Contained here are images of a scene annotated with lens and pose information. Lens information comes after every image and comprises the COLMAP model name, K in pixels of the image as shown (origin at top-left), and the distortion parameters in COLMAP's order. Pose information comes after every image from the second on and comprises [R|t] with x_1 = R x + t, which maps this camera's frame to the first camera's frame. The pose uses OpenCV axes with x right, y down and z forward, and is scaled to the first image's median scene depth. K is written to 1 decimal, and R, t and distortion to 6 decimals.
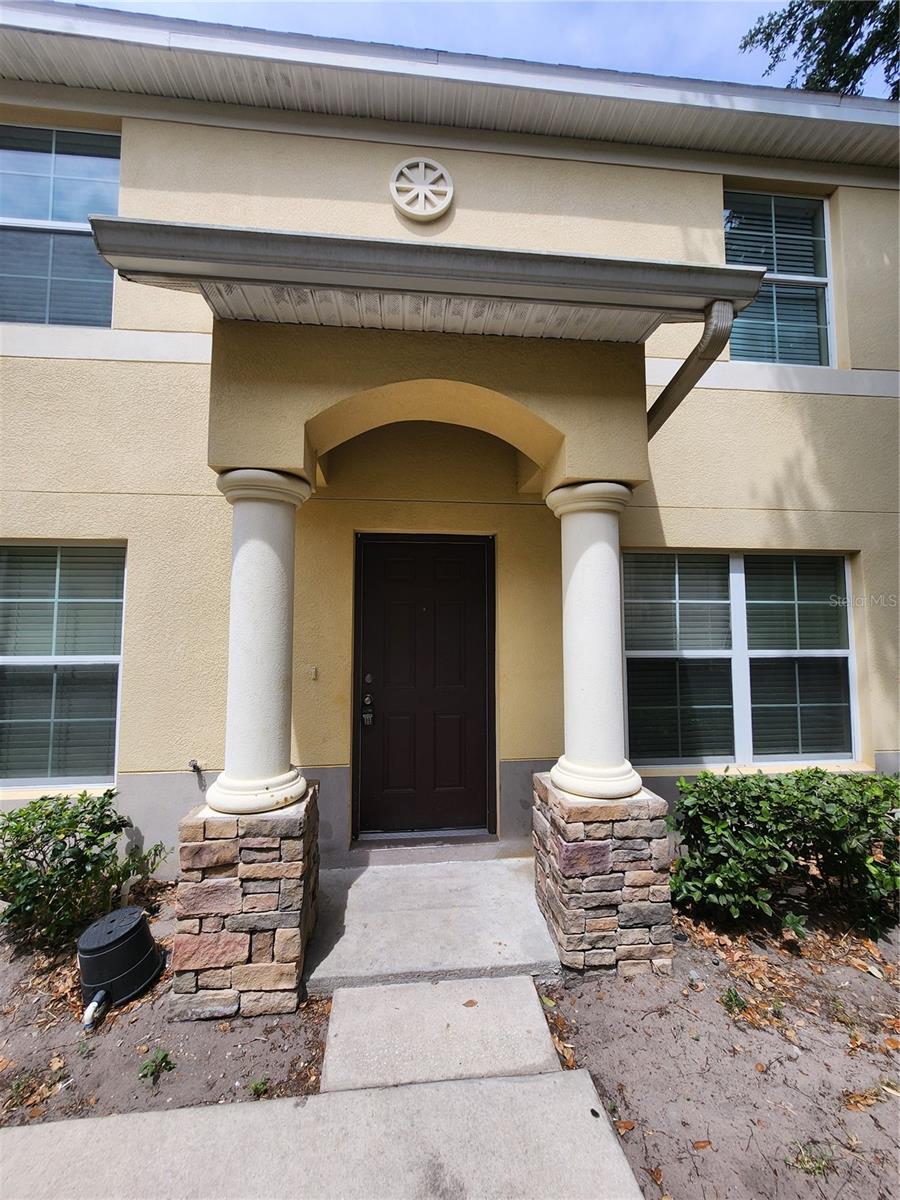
lens RADIAL K [[476.9, 0, 442.2], [0, 476.9, 598.3], [0, 0, 1]] dist [-0.002262, 0.002525]
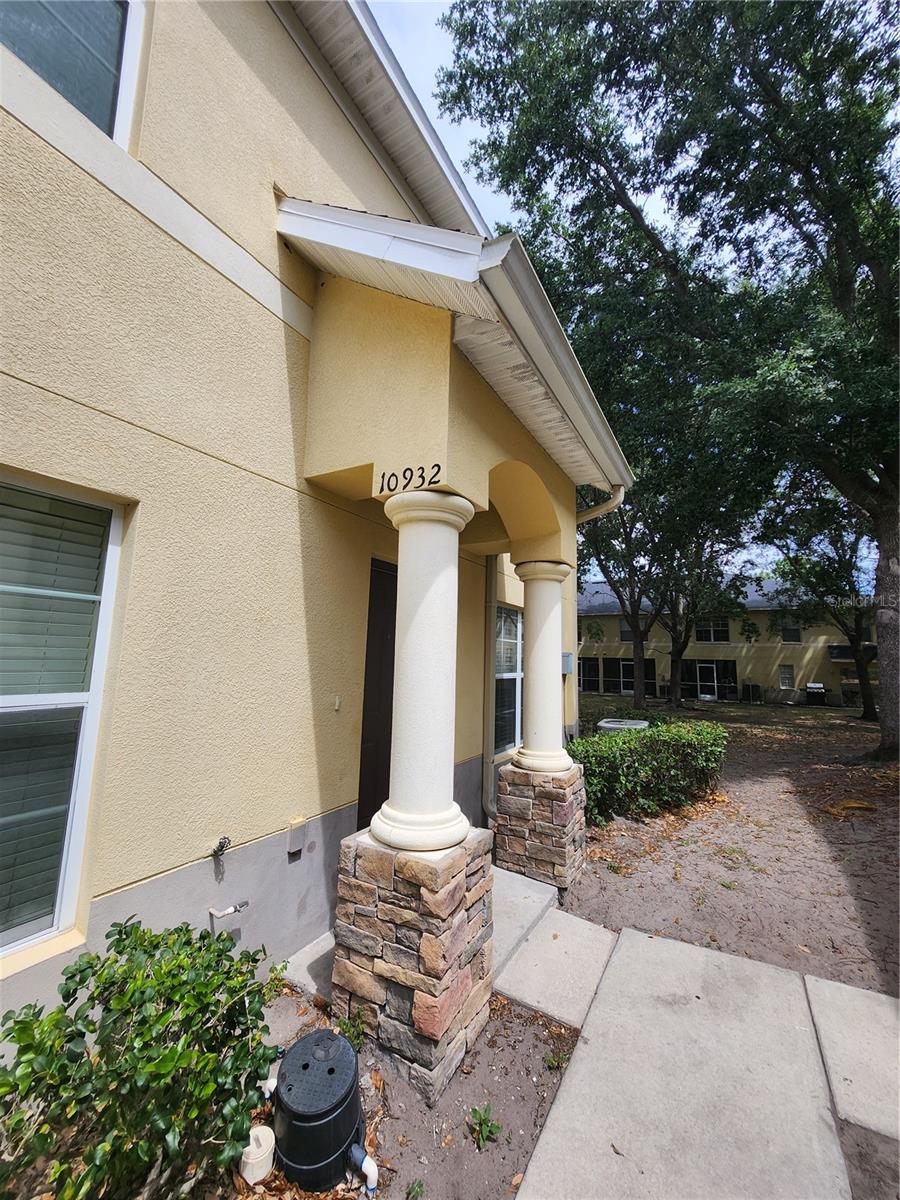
lens RADIAL K [[476.9, 0, 440.1], [0, 476.9, 600.2], [0, 0, 1]] dist [-0.002262, 0.002525]
pose [[0.593477, 0.111203, 0.797132, -0.900400], [-0.075254, 0.993737, -0.082602, 0.024807], [-0.801325, -0.010965, 0.598129, 0.314384]]
